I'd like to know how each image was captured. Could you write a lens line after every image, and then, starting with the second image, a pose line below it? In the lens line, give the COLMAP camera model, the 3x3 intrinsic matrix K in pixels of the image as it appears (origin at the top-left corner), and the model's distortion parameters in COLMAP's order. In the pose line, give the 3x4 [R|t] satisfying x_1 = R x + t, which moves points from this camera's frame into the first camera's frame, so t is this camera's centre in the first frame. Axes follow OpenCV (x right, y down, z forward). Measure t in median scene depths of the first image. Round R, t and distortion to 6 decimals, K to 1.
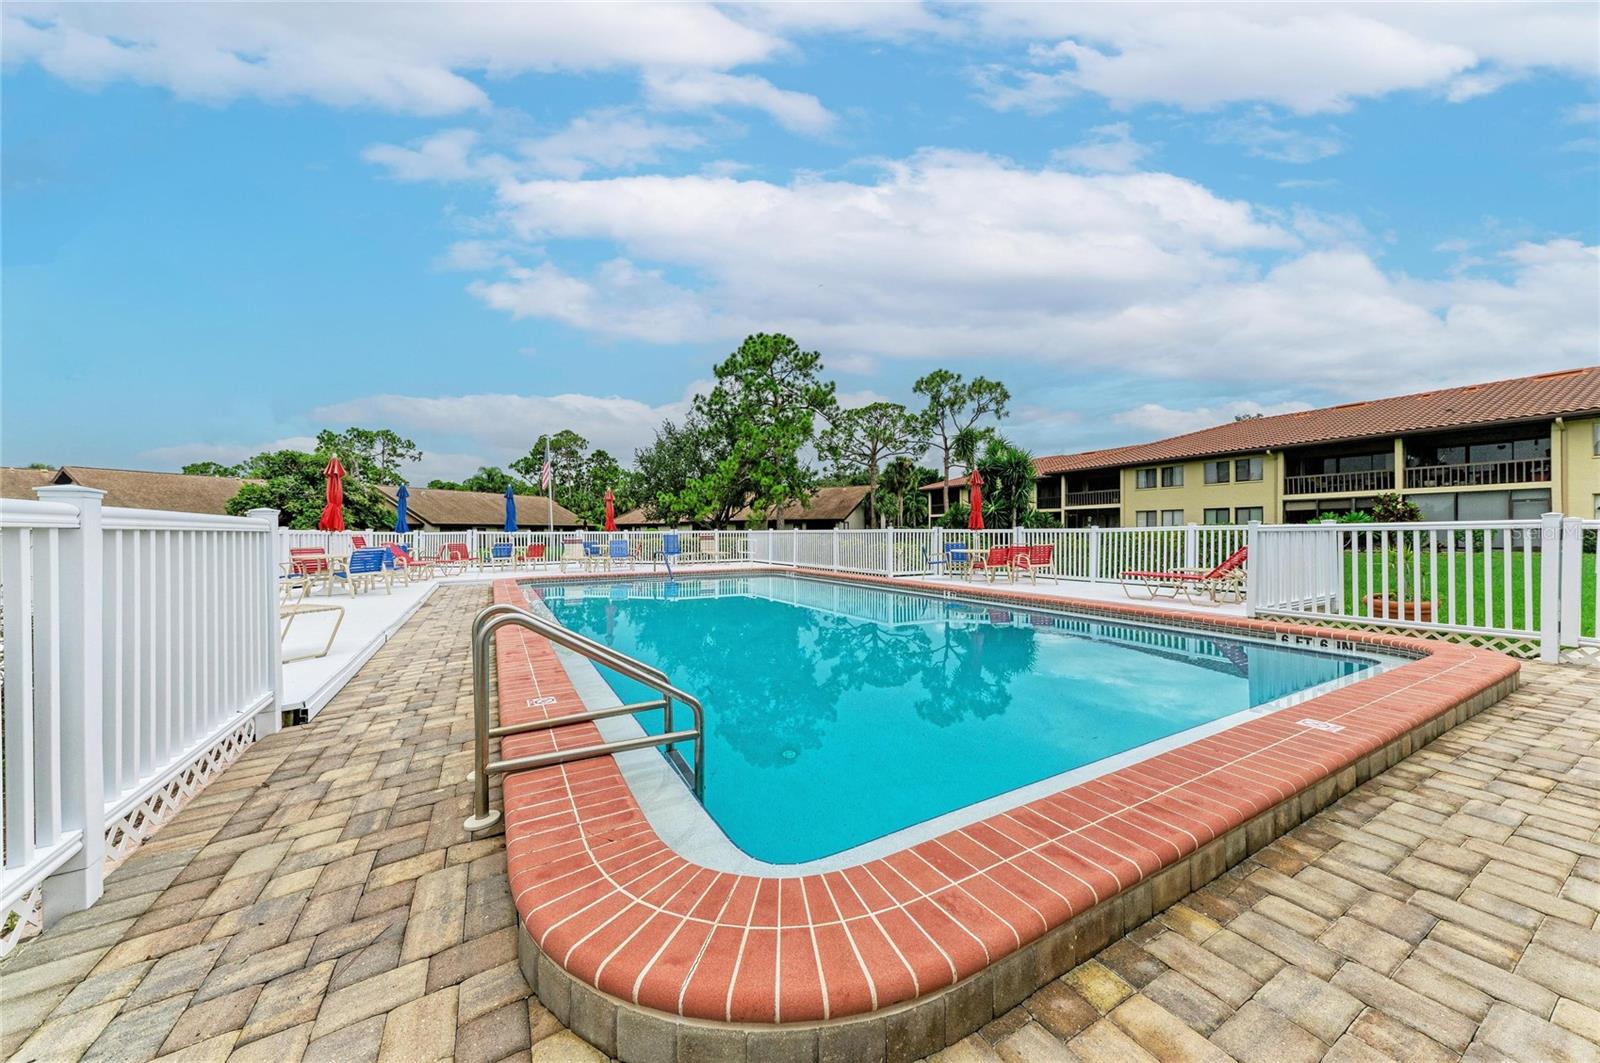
lens RADIAL K [[543.9, 0, 802.9], [0, 543.9, 535.3], [0, 0, 1]] dist [0.009497, -0.000205]
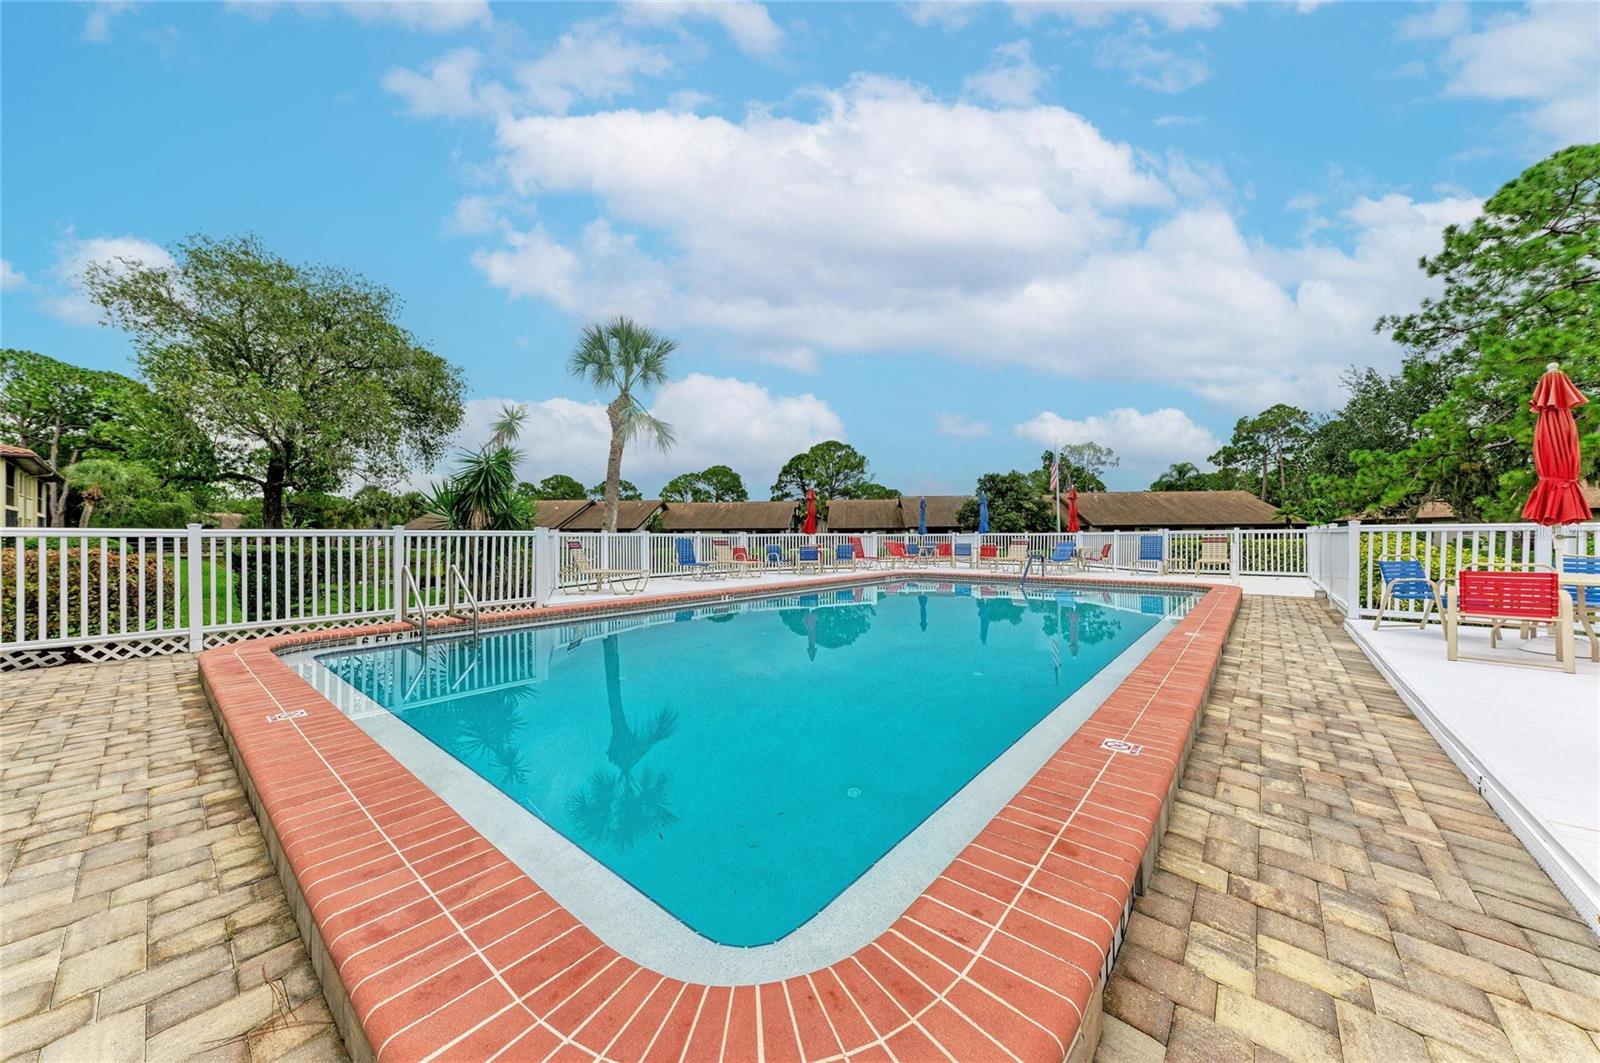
lens RADIAL K [[543.9, 0, 802.9], [0, 543.9, 535.3], [0, 0, 1]] dist [0.009497, -0.000205]
pose [[0.347565, -0.002755, -0.937652, 2.251424], [0.002461, 0.999995, -0.002026, -0.007302], [0.937653, -0.001603, 0.347570, 1.535953]]
